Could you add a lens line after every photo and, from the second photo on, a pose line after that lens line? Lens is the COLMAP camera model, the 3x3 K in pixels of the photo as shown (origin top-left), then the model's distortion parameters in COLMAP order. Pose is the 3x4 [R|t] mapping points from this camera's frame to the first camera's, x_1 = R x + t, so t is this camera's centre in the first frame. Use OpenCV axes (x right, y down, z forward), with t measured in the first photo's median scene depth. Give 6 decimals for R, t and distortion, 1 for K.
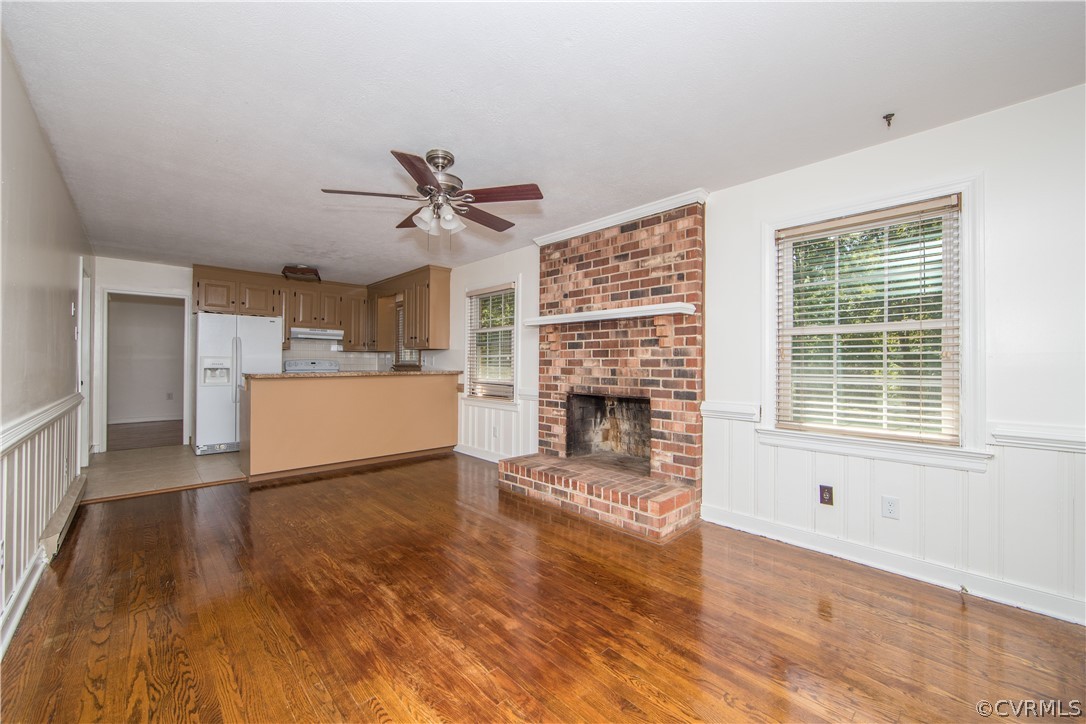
lens RADIAL K [[432.3, 0, 543.9], [0, 432.3, 360.2], [0, 0, 1]] dist [-0.015494, 0.004141]
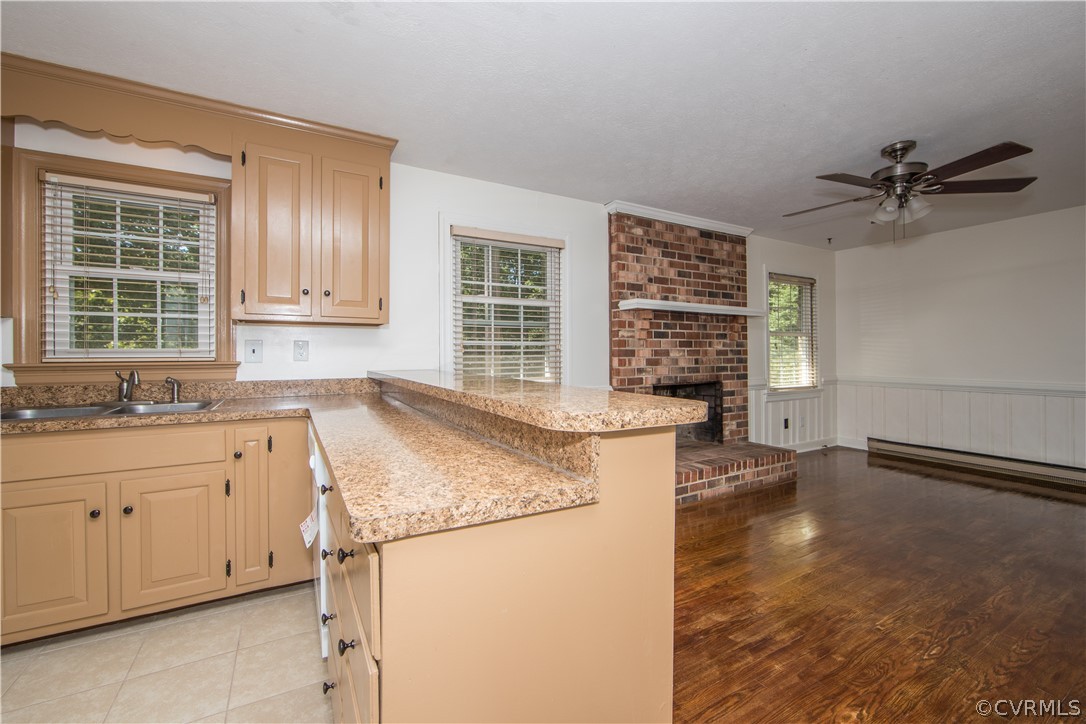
lens RADIAL K [[442.5, 0, 538.3], [0, 442.5, 354.8], [0, 0, 1]] dist [-0.011171, 0.000682]
pose [[0.246215, -0.006587, 0.969193, -1.053832], [-0.000904, 0.999975, 0.007026, 0.003725], [-0.969215, -0.002607, 0.246203, 1.145231]]
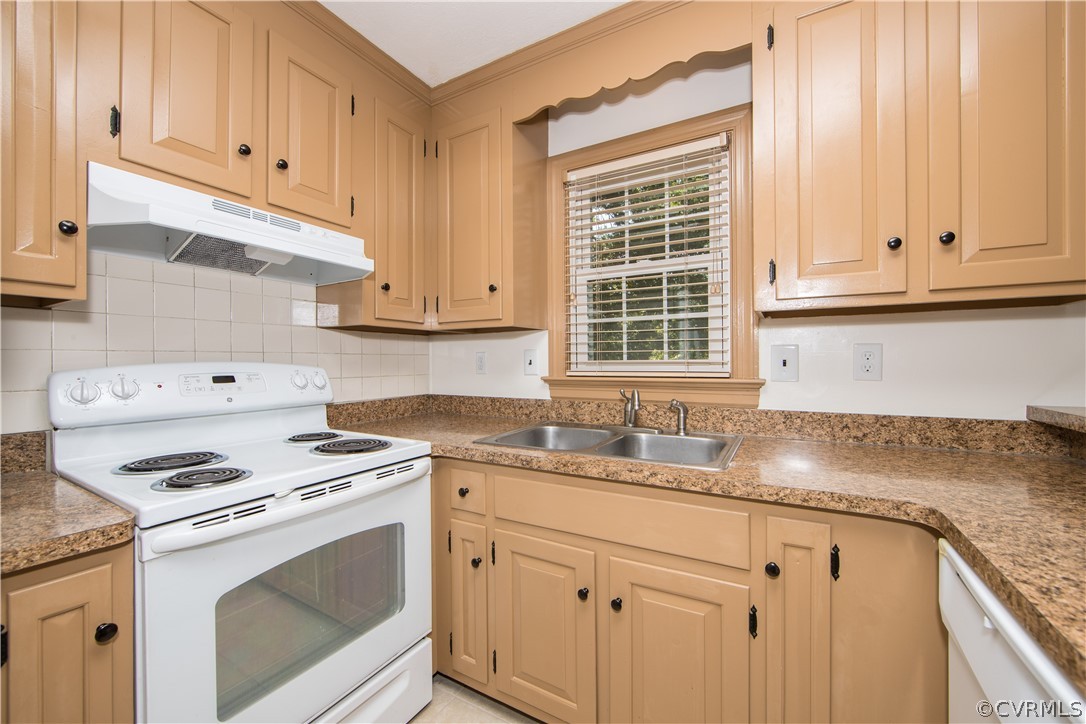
lens RADIAL K [[432.3, 0, 543.9], [0, 432.3, 360.2], [0, 0, 1]] dist [-0.015494, 0.004141]
pose [[0.957781, -0.010100, 0.287322, -0.837361], [0.008918, 0.999946, 0.005422, -0.003746], [-0.287361, -0.002631, 0.957819, 1.416469]]
